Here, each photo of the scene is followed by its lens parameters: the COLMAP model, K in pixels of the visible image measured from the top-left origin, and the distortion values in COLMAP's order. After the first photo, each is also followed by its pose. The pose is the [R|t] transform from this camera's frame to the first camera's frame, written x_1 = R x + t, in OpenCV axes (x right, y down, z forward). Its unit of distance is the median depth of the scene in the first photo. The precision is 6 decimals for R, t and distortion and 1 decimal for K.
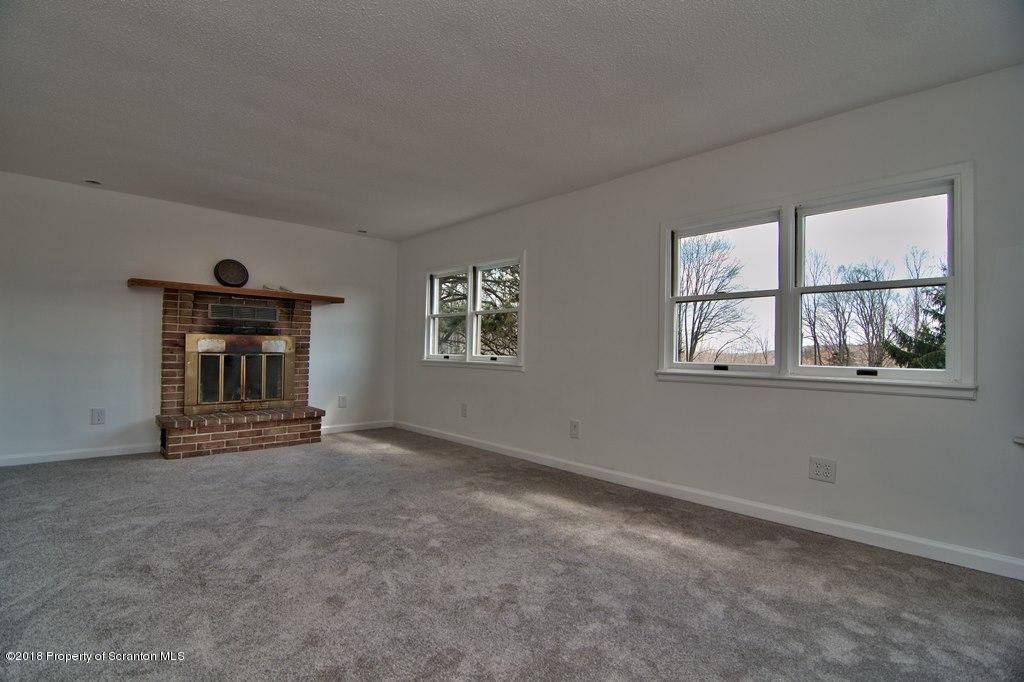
lens RADIAL K [[487.6, 0, 510.4], [0, 487.6, 344.0], [0, 0, 1]] dist [-0.008324, -0.009635]
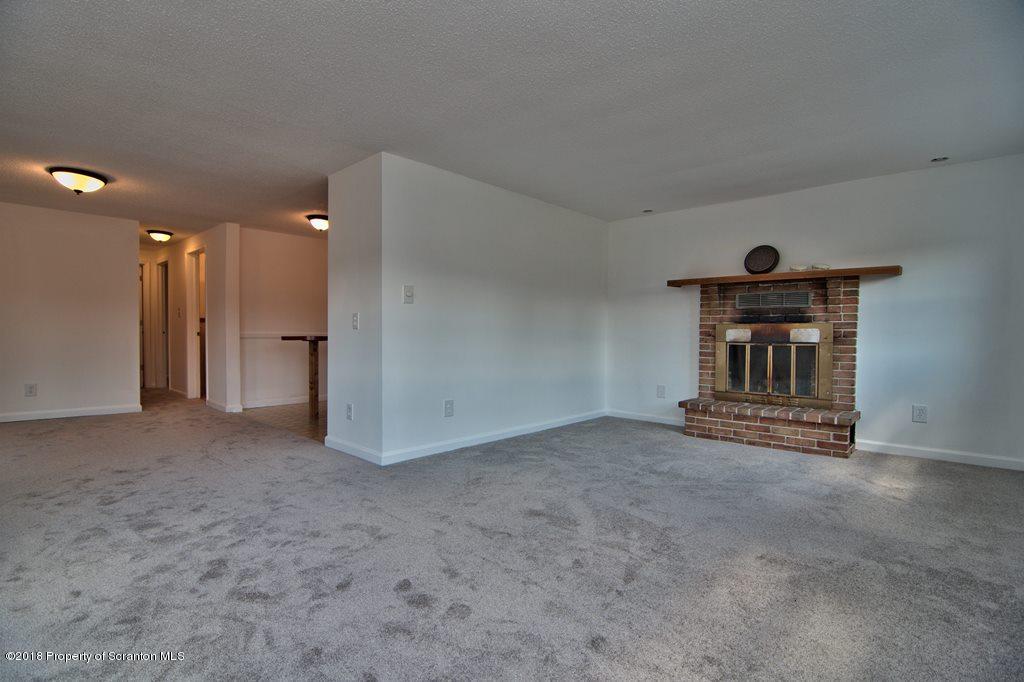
lens RADIAL K [[487.6, 0, 509.2], [0, 487.6, 345.9], [0, 0, 1]] dist [-0.008324, -0.009635]
pose [[0.079925, 0.007197, -0.996775, 0.346626], [0.005391, 0.999956, 0.007653, 0.014727], [0.996786, -0.005985, 0.079883, 0.426695]]
